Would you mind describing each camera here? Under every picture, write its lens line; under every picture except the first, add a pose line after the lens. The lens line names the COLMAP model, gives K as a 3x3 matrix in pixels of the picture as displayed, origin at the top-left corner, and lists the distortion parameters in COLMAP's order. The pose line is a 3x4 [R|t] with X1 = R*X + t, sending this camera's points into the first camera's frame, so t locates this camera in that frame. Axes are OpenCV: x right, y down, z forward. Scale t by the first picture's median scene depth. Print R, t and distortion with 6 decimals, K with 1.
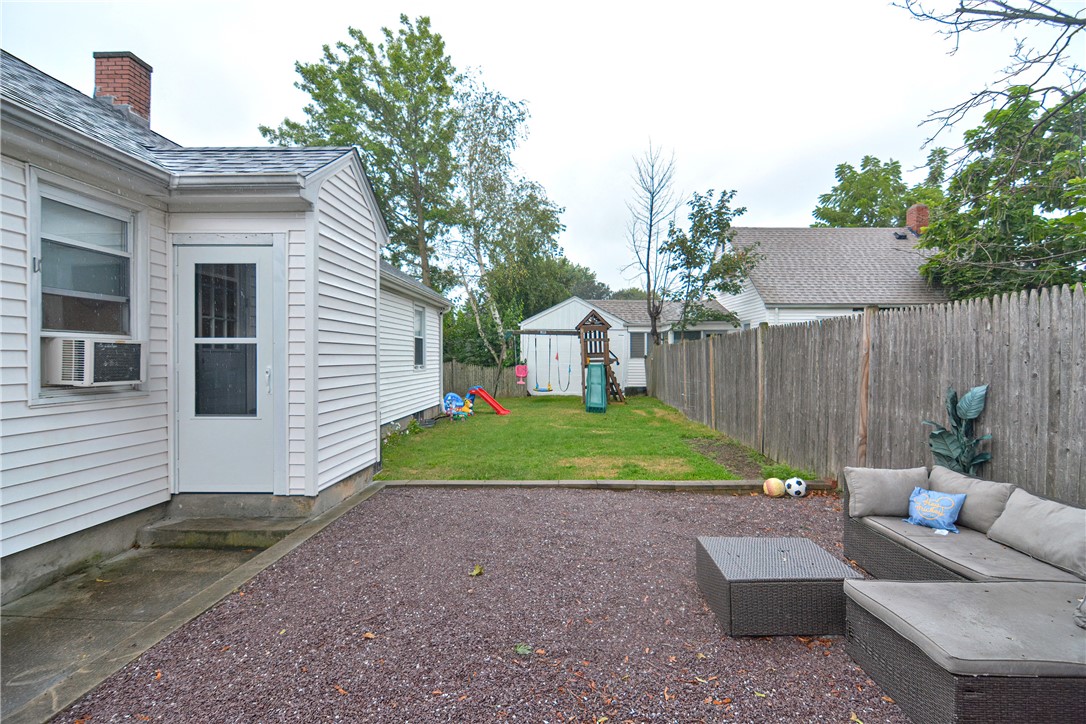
lens RADIAL K [[519.9, 0, 543.0], [0, 519.9, 362.0], [0, 0, 1]] dist [-0.008832, -0.001205]
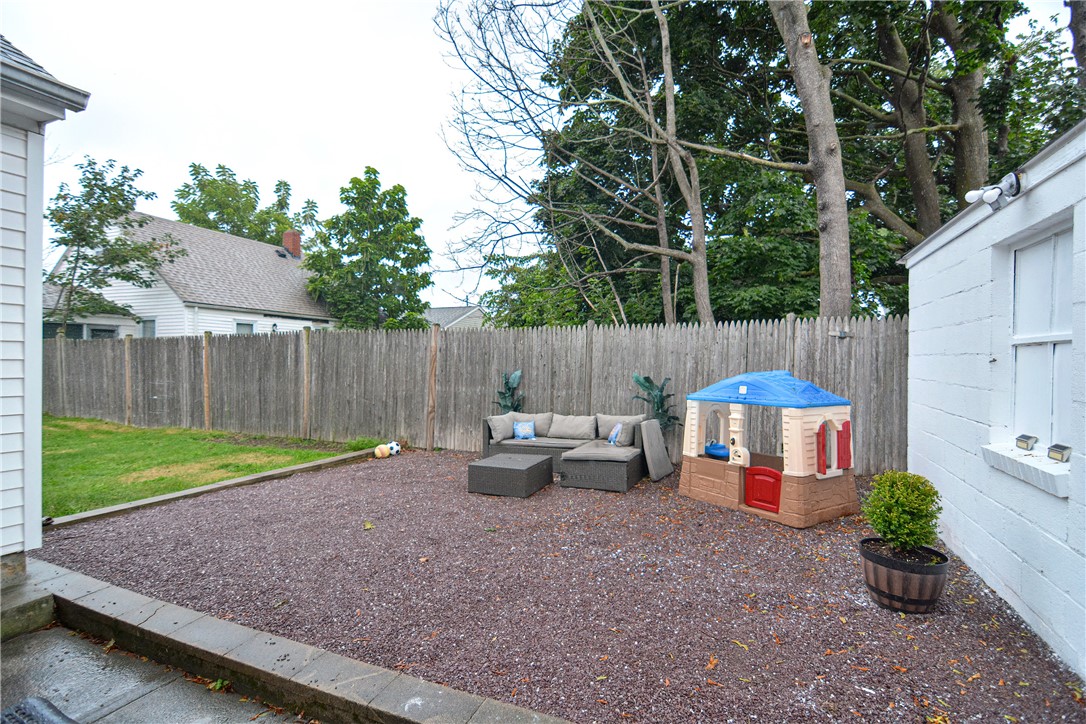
lens RADIAL K [[519.9, 0, 543.0], [0, 519.9, 362.0], [0, 0, 1]] dist [-0.008832, -0.001205]
pose [[0.369903, 0.001062, 0.929070, -0.490250], [0.002353, 0.999995, -0.002080, 0.007807], [-0.929067, 0.002955, 0.369899, 0.074965]]
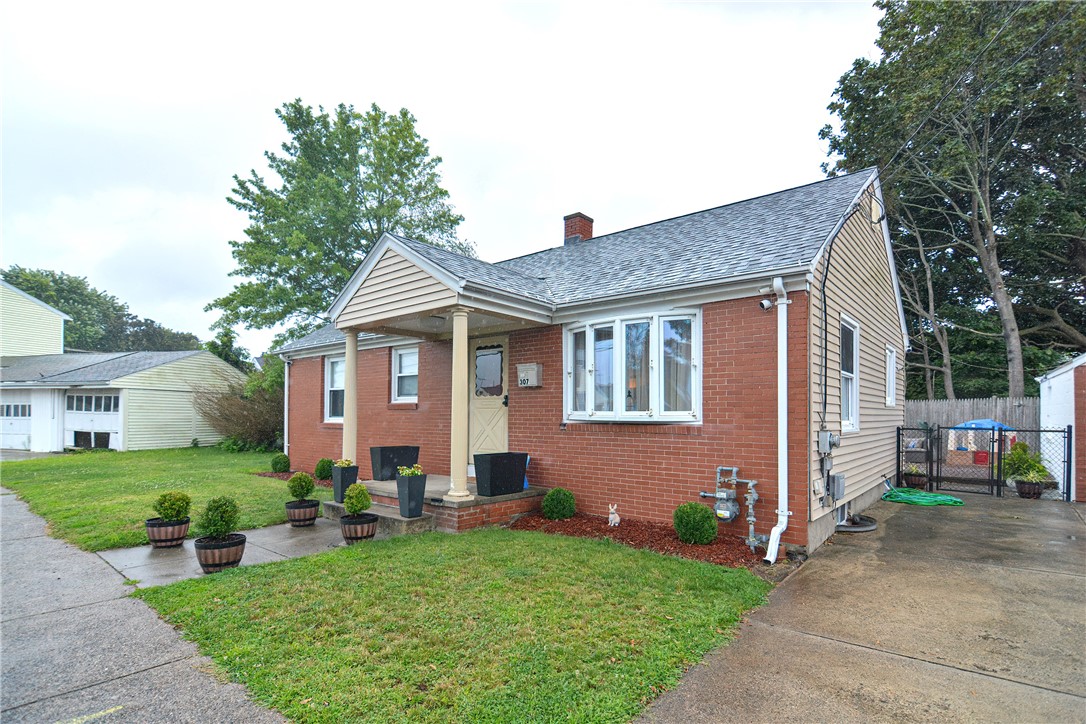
lens RADIAL K [[555.1, 0, 542.2], [0, 555.1, 407.5], [0, 0, 1]] dist [-0.001300, -0.000346]
pose [[0.605314, 0.011659, 0.795901, -2.262335], [0.004567, 0.999825, -0.018119, 0.004999], [-0.795973, 0.014603, 0.605155, 0.107230]]
